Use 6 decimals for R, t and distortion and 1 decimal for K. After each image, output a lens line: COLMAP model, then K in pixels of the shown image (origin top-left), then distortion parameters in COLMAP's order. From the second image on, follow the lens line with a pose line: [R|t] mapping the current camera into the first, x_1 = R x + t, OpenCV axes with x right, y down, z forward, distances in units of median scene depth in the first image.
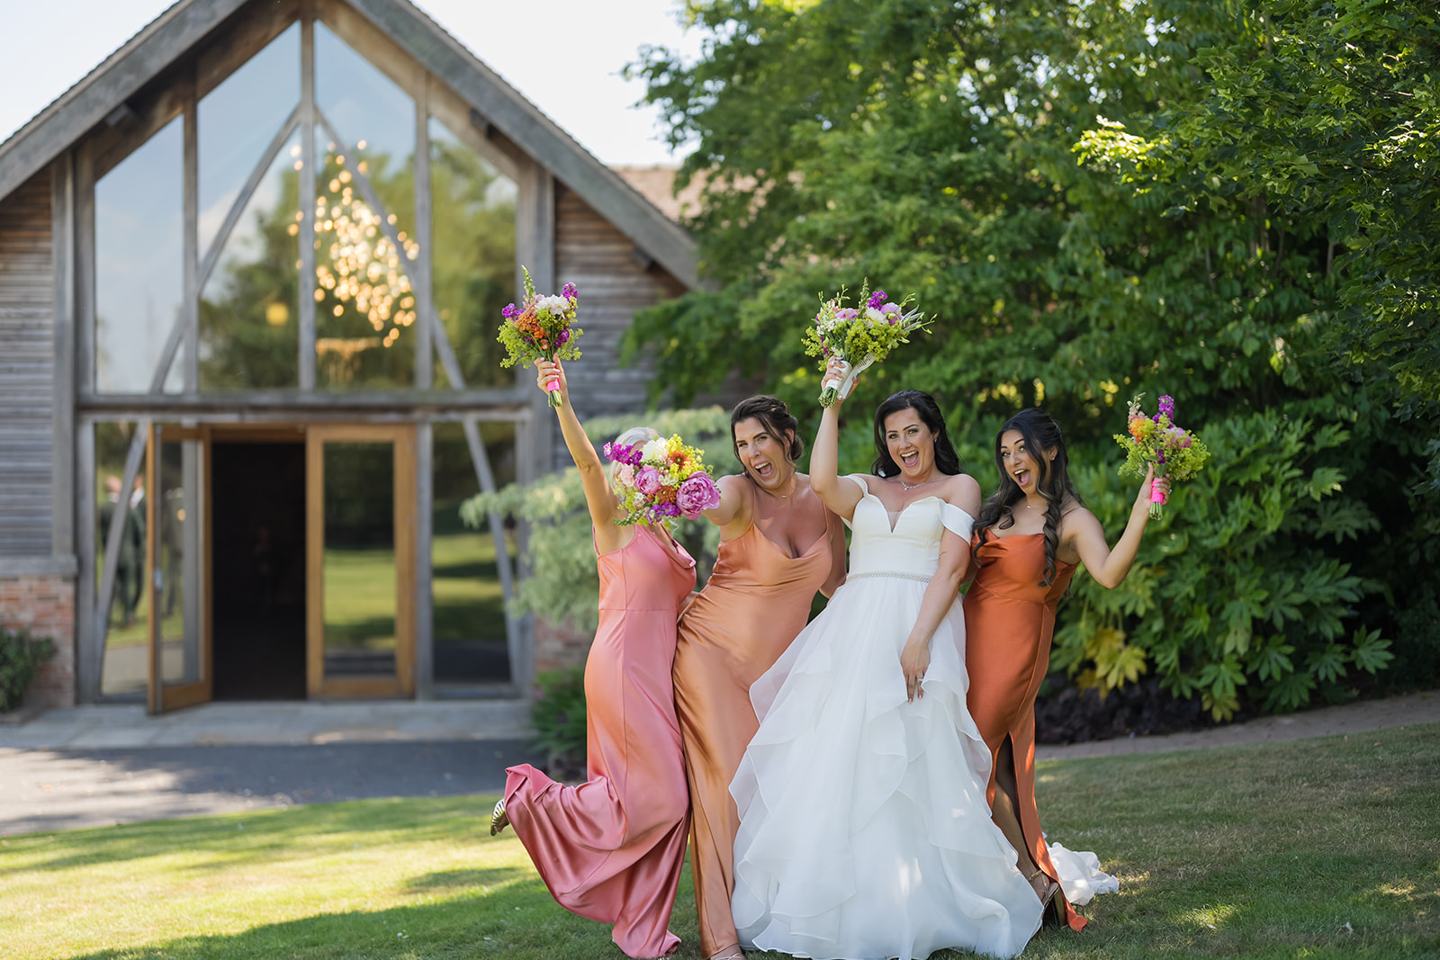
lens RADIAL K [[2219.0, 0, 720.0], [0, 2219.0, 480.0], [0, 0, 1]] dist [-0.014984, 0.127436]
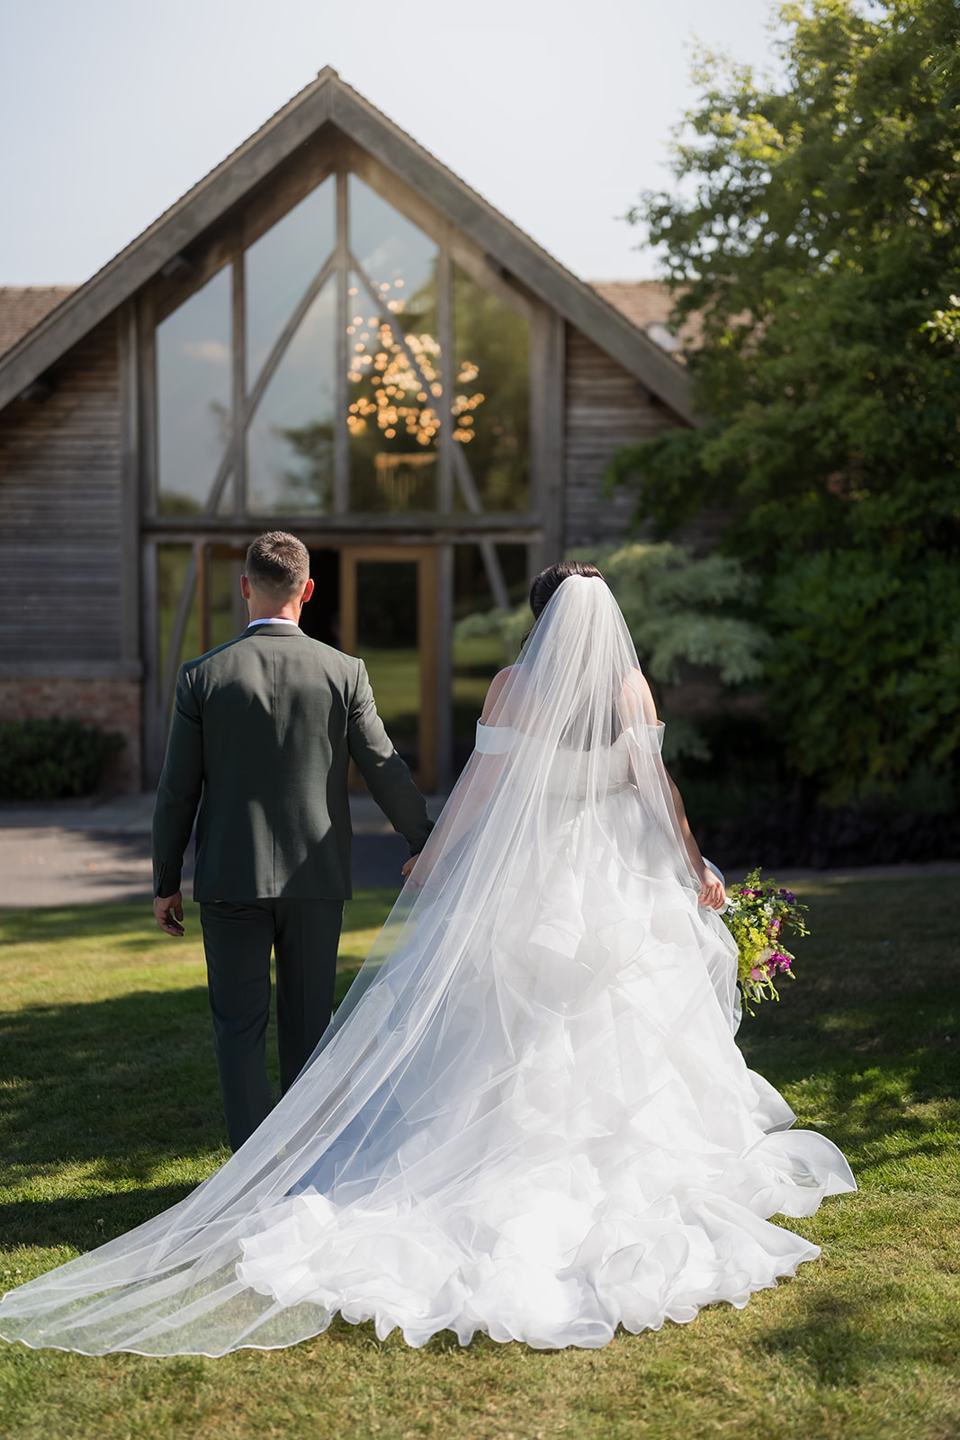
lens RADIAL K [[2219.0, 0, 486.4], [0, 2219.0, 753.0], [0, 0, 1]] dist [-0.014984, 0.127436]
pose [[0.983057, 0.023441, -0.181797, 0.089788], [-0.007170, 0.995948, 0.089647, -0.021815], [0.183162, -0.086825, 0.979241, -0.080061]]
